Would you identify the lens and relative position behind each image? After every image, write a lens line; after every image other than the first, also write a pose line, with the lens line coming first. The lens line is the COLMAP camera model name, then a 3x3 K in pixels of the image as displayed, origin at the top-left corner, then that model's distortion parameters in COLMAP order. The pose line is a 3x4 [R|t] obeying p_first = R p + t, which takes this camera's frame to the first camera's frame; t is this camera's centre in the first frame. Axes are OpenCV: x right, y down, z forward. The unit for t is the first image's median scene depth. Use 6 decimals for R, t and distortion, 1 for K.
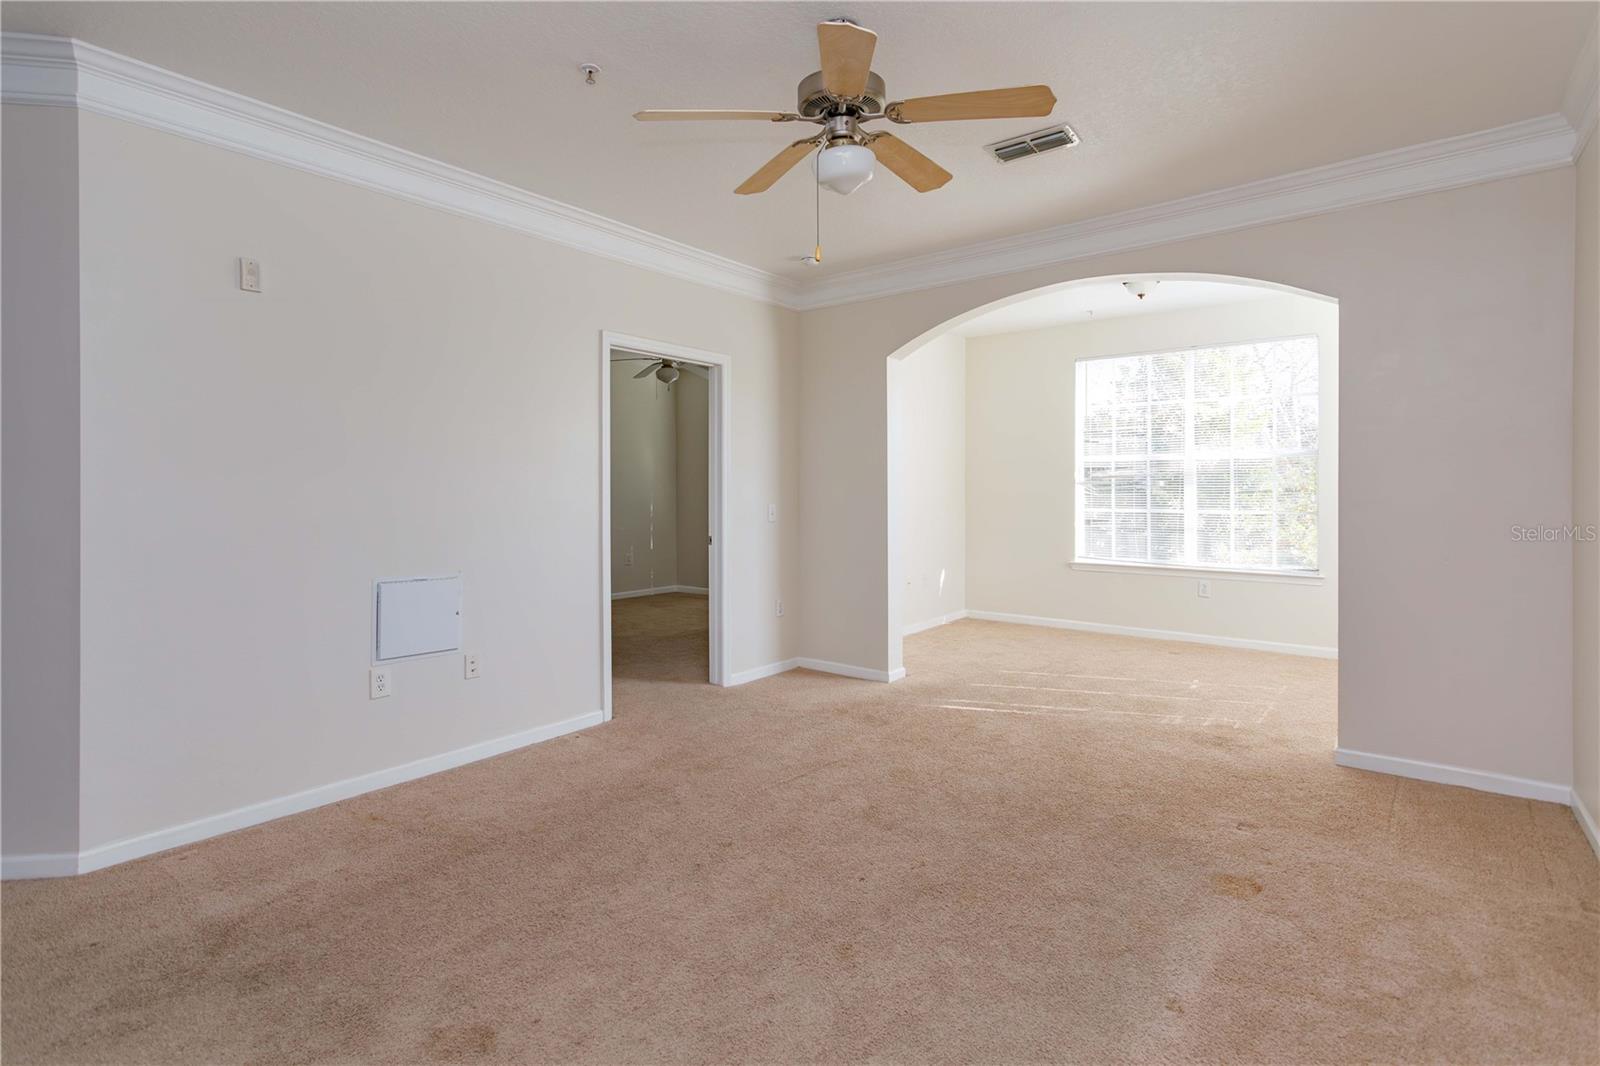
lens RADIAL K [[756.2, 0, 751.4], [0, 756.2, 485.6], [0, 0, 1]] dist [0.000433, 0.000290]
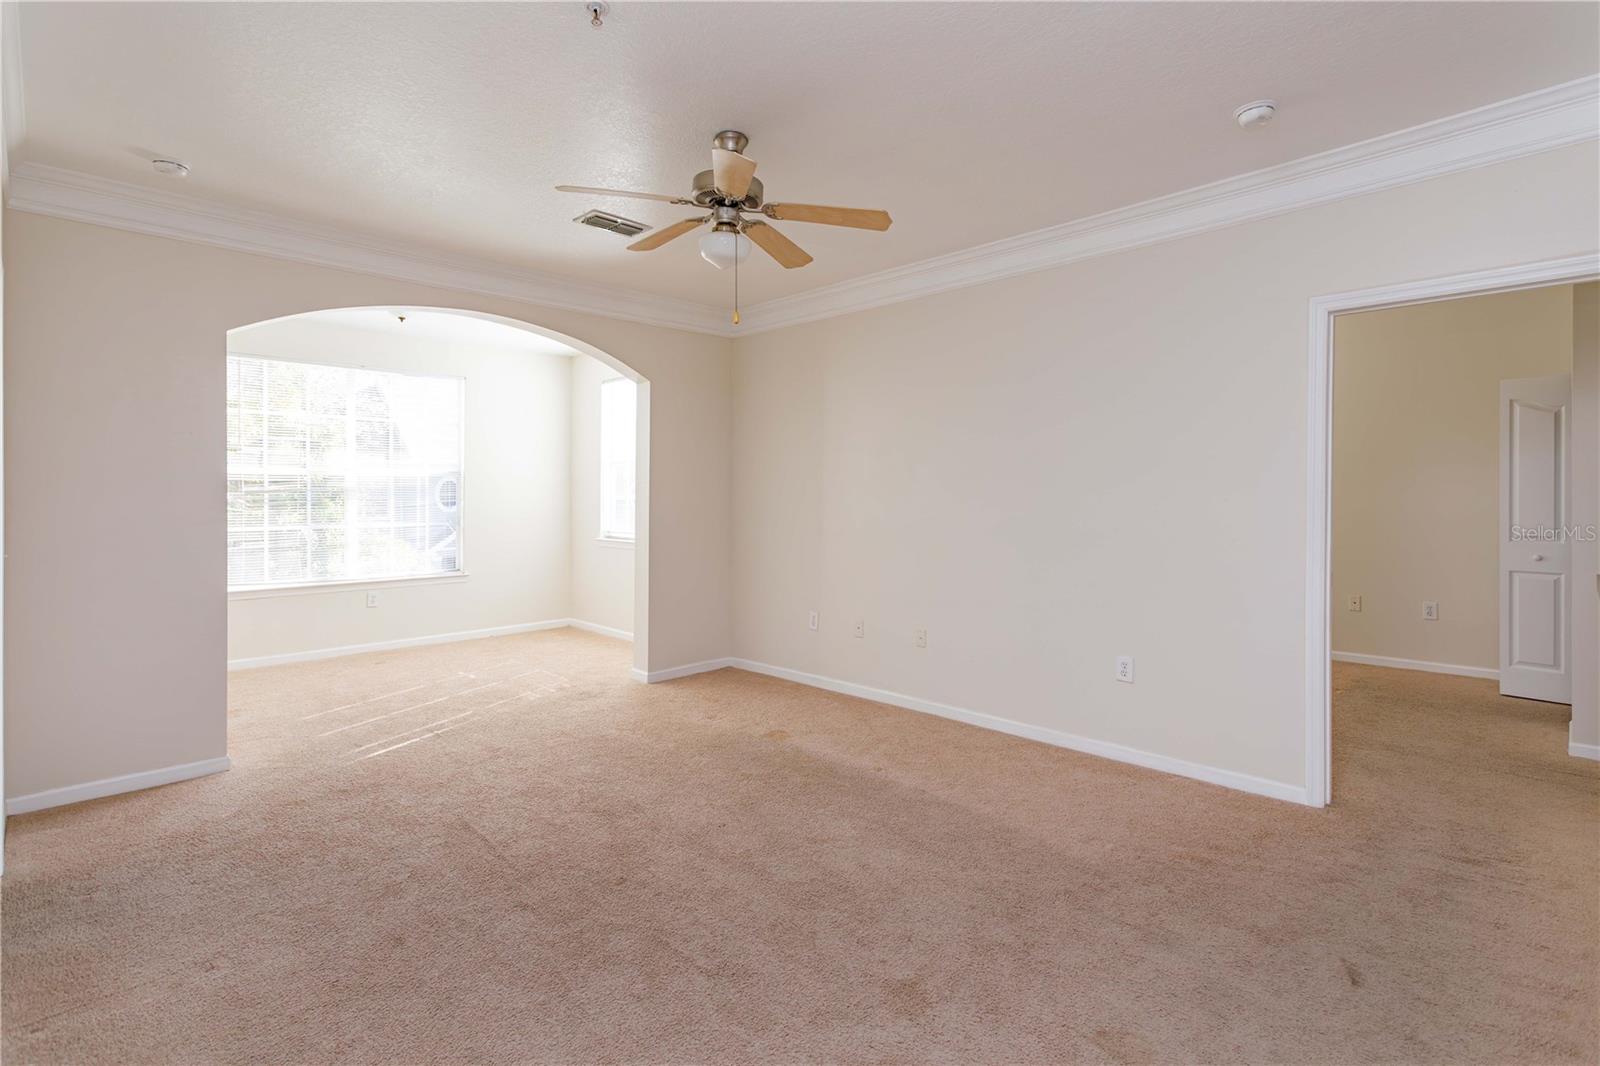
lens RADIAL K [[774.8, 0, 834.7], [0, 774.8, 501.1], [0, 0, 1]] dist [0.001166, 0.000100]
pose [[0.082987, -0.006113, 0.996532, -0.421790], [-0.000884, 0.999980, 0.006207, -0.007305], [-0.996550, -0.001396, 0.082980, 0.273075]]
